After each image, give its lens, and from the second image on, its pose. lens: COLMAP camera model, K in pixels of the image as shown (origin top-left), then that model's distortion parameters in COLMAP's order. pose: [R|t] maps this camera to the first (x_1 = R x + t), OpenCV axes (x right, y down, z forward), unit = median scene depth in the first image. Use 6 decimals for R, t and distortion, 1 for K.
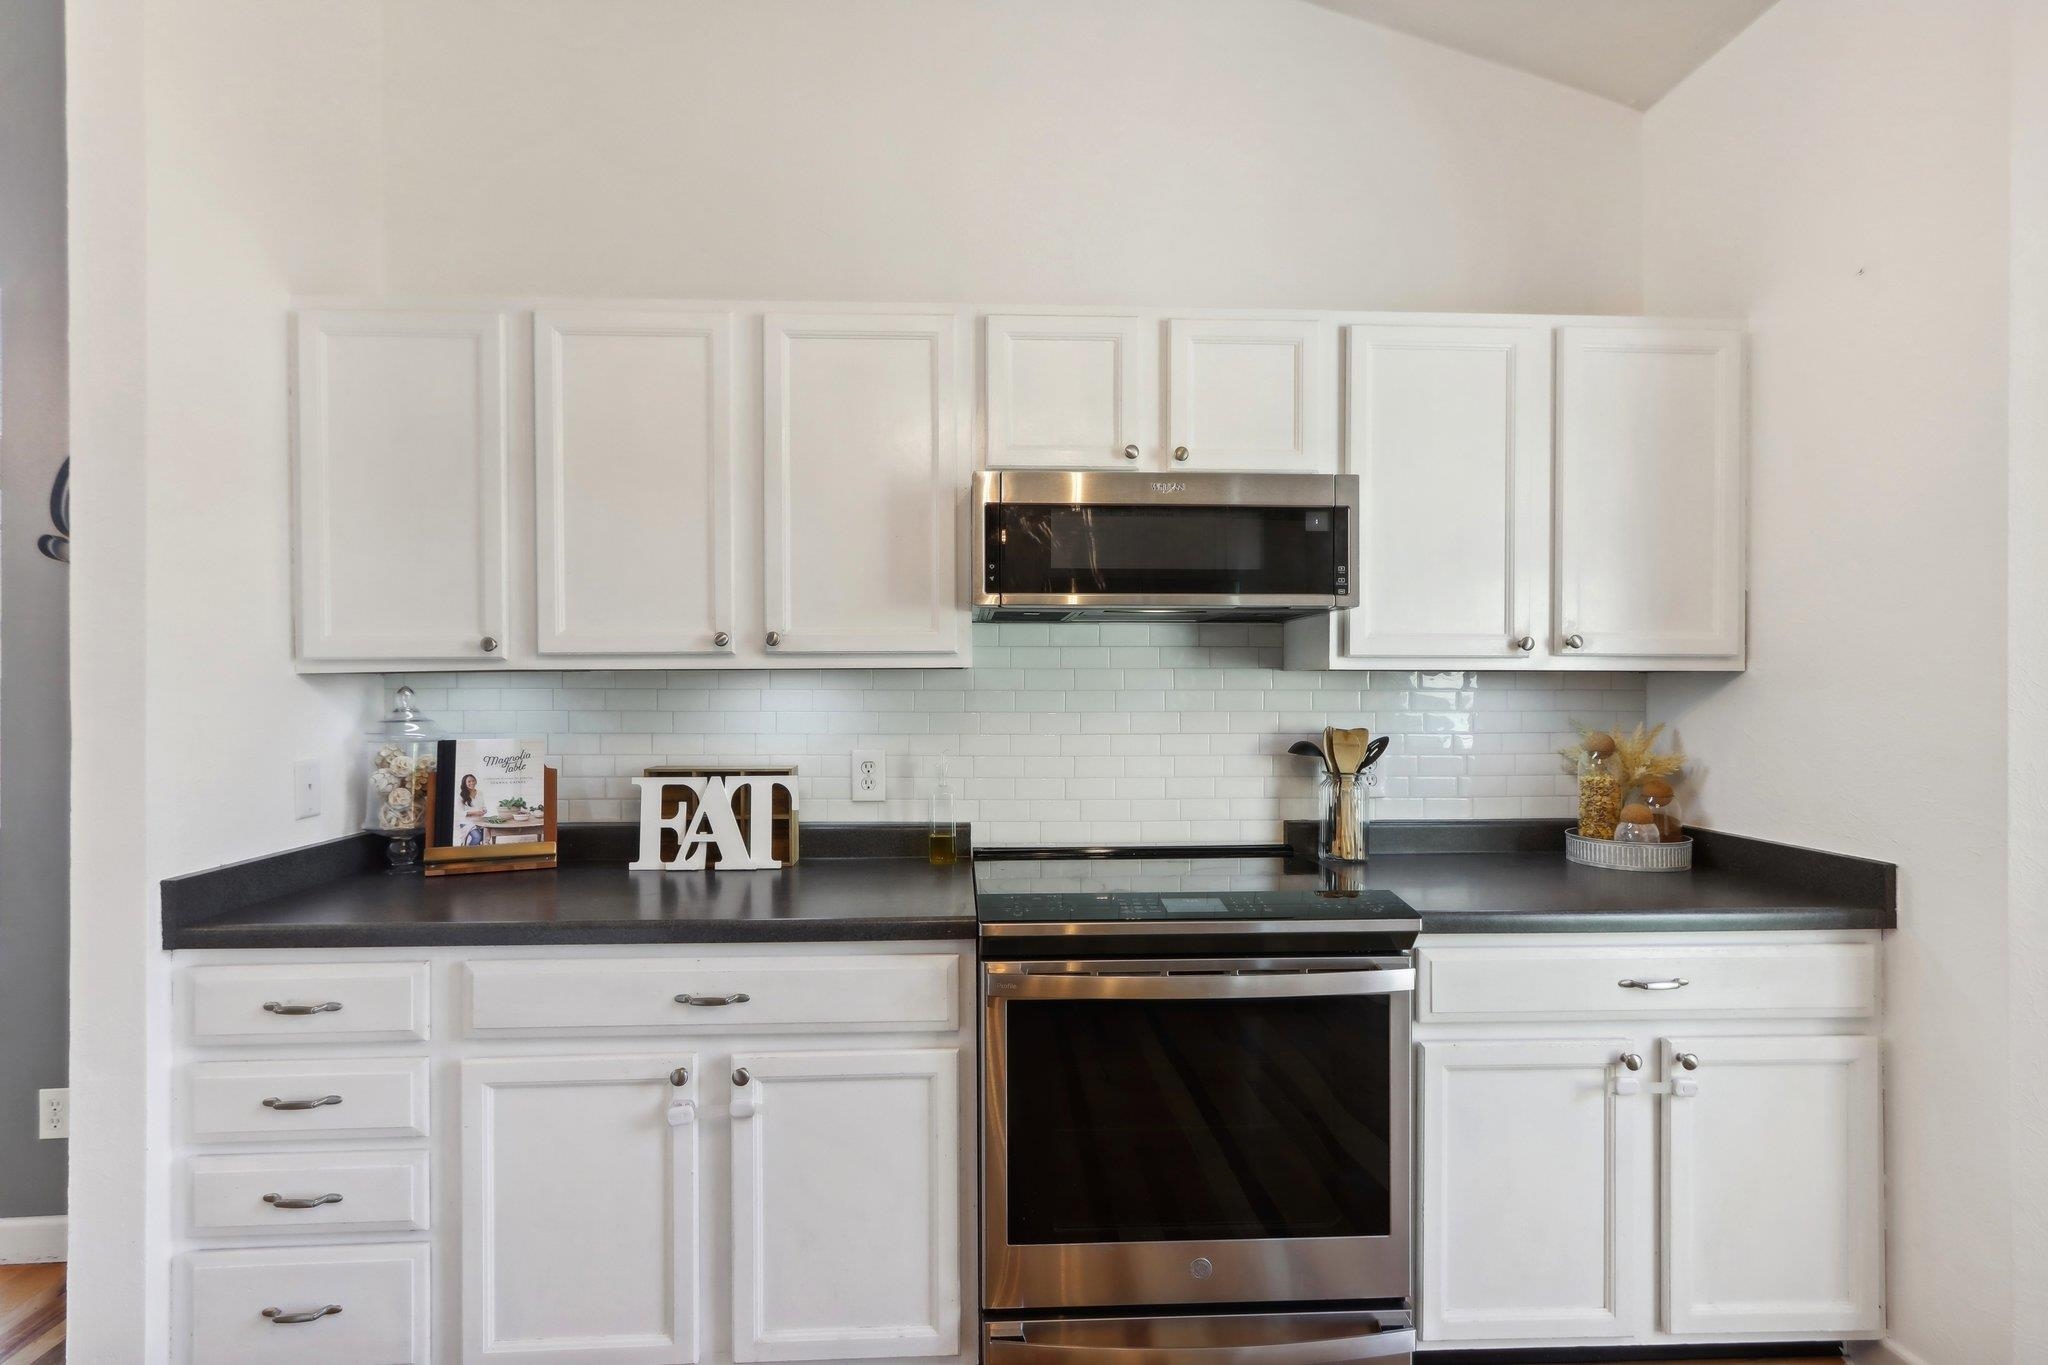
lens RADIAL K [[968.5, 0, 997.1], [0, 968.5, 690.4], [0, 0, 1]] dist [-0.000568, 0.002186]
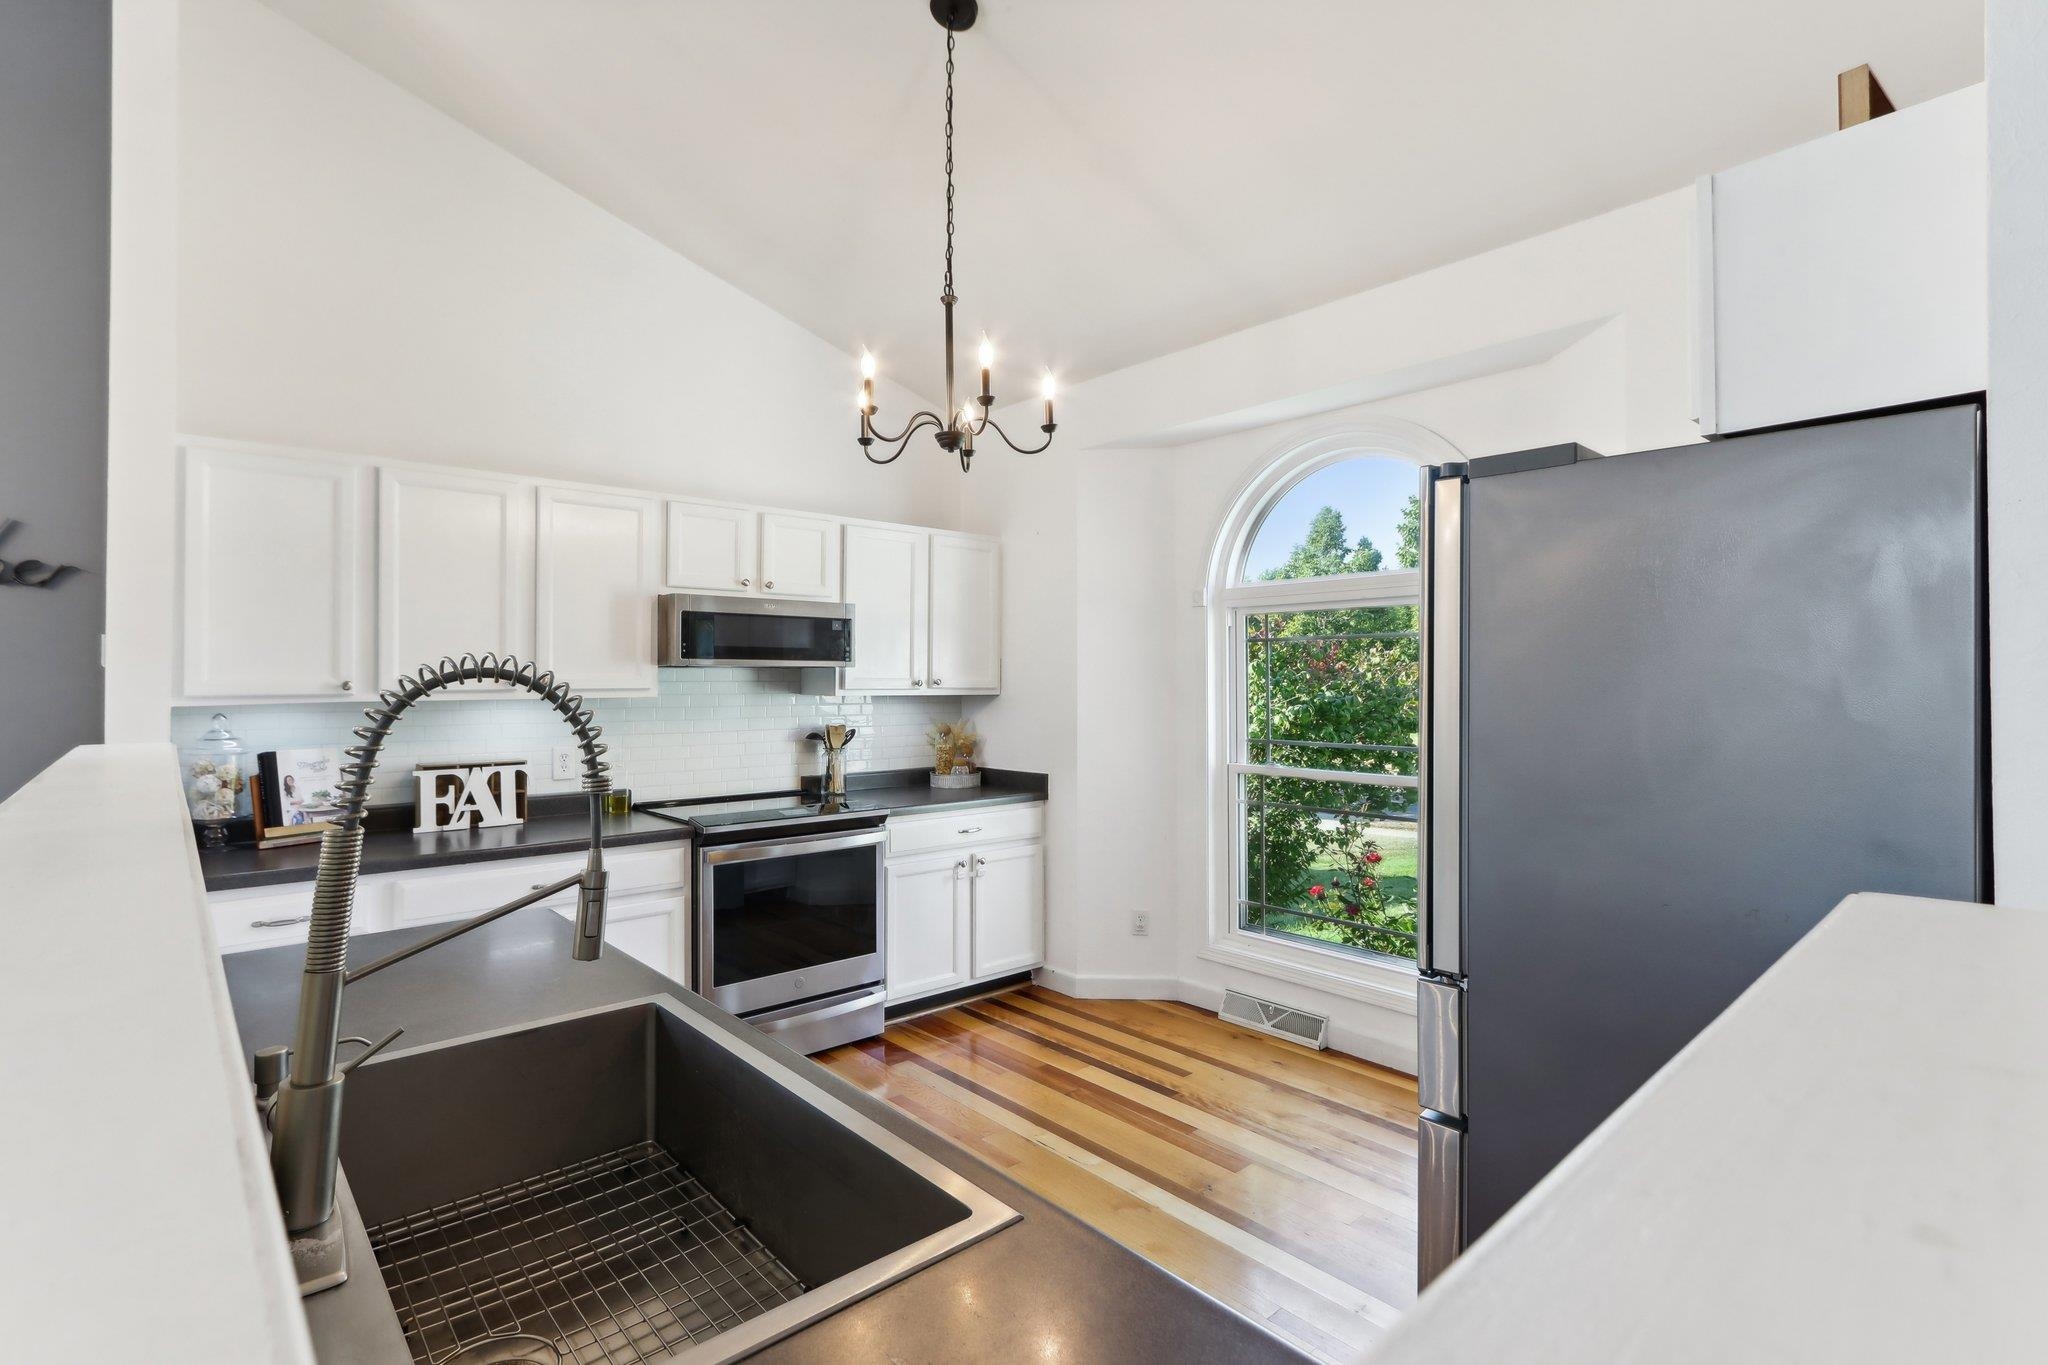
lens RADIAL K [[968.5, 0, 991.8], [0, 968.5, 665.5], [0, 0, 1]] dist [-0.000568, 0.002186]
pose [[0.790680, 0.010488, 0.612140, -0.625206], [-0.000471, 0.999863, -0.016522, -0.052040], [-0.612230, 0.012776, 0.790577, -0.773452]]
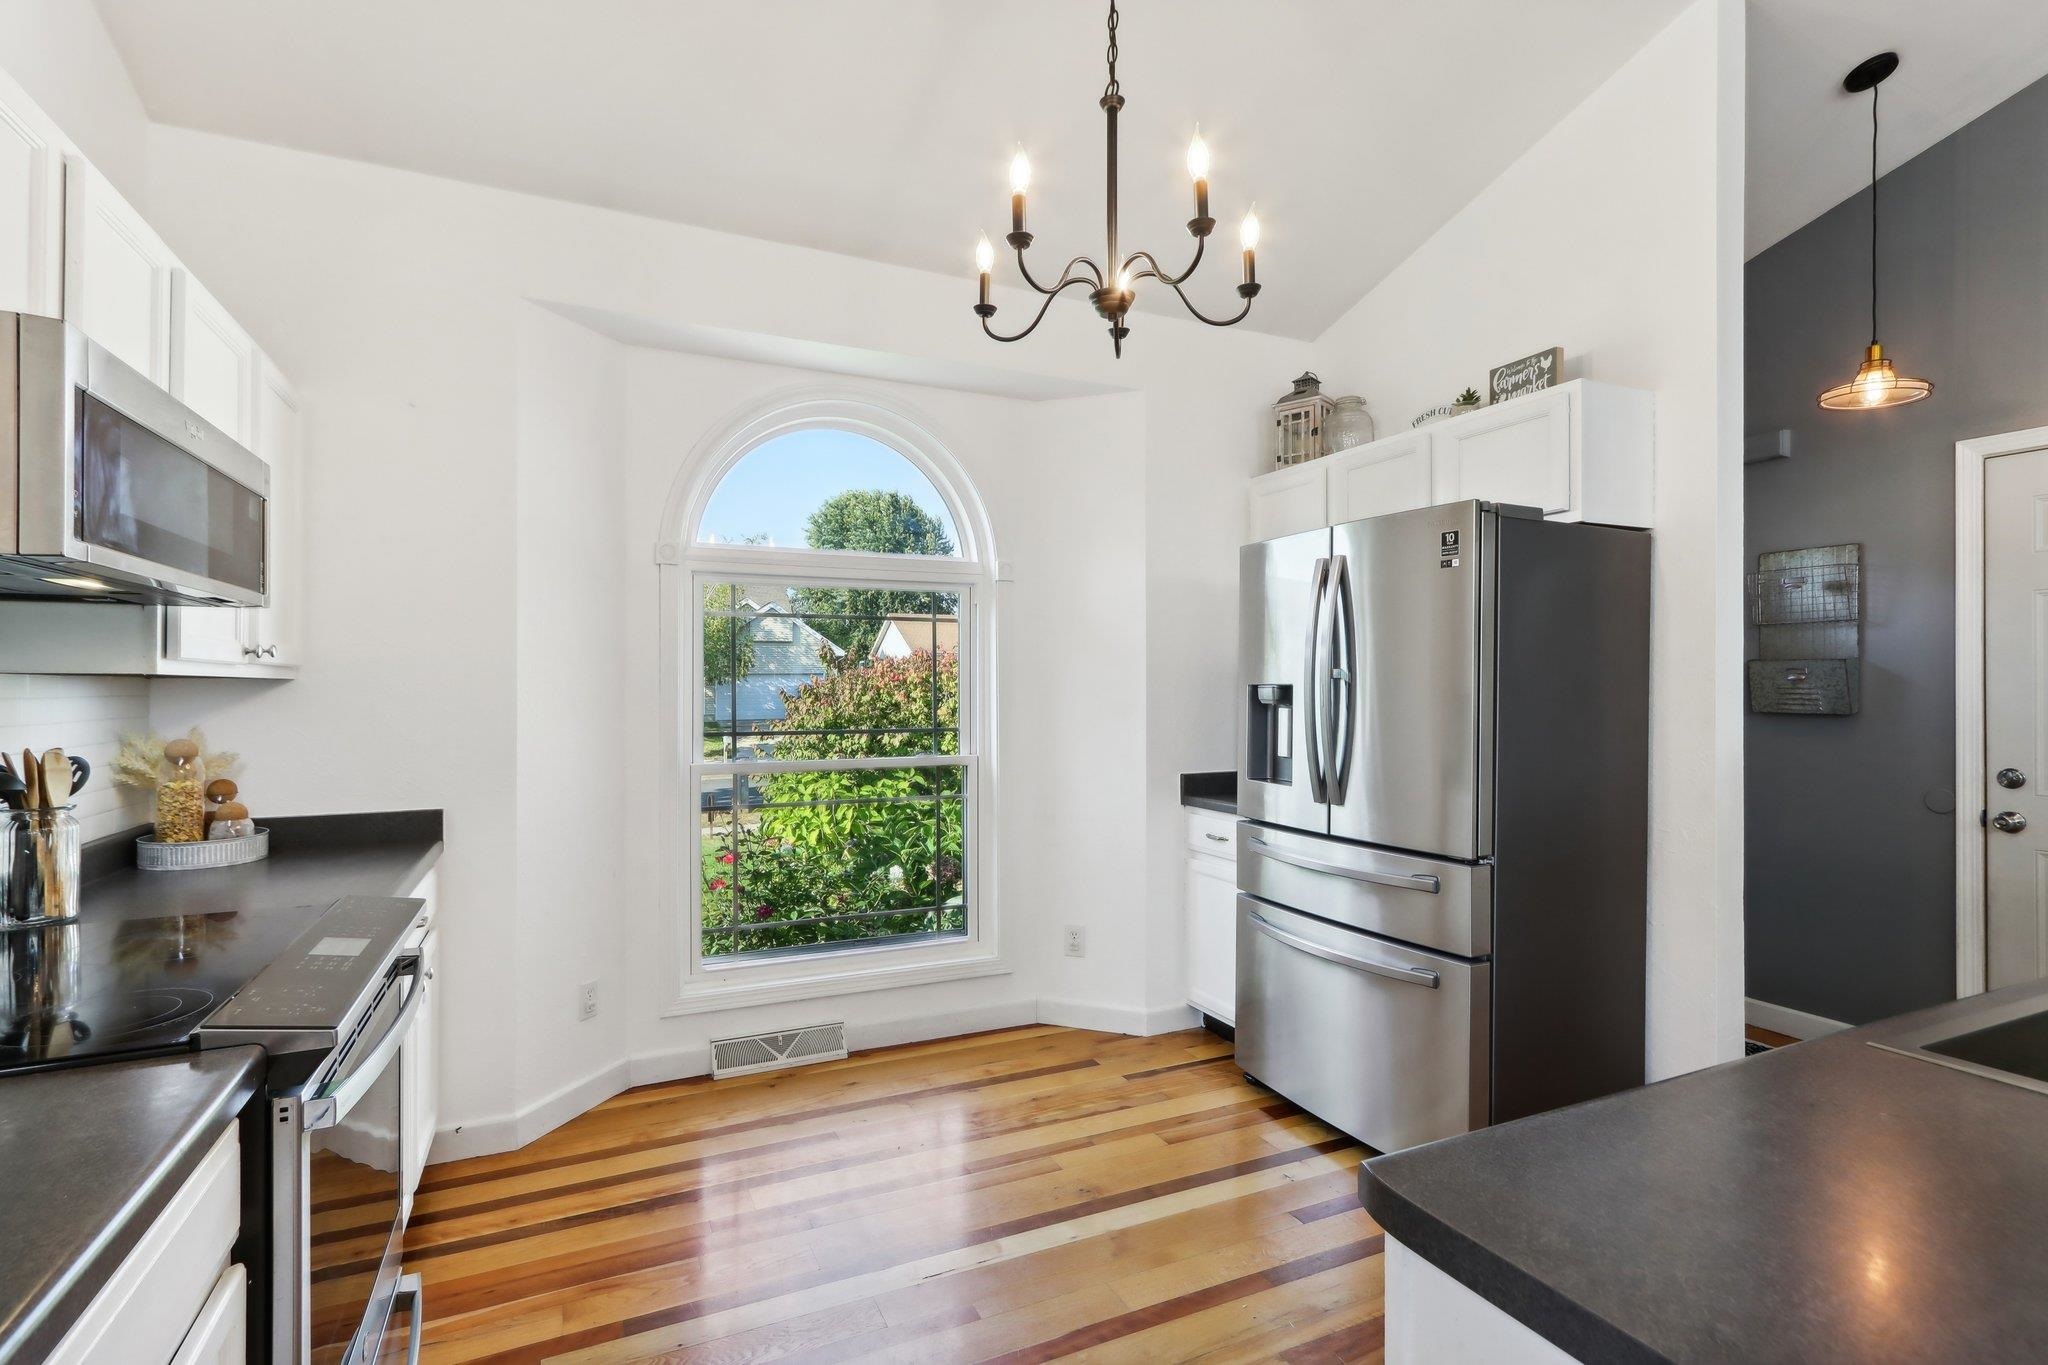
lens RADIAL K [[968.5, 0, 1002.6], [0, 968.5, 690.5], [0, 0, 1]] dist [-0.000568, 0.002186]
pose [[-0.379528, -0.002281, 0.925177, -0.692496], [-0.000965, 0.999997, 0.002070, -0.010017], [-0.925180, -0.000107, -0.379529, 0.647323]]
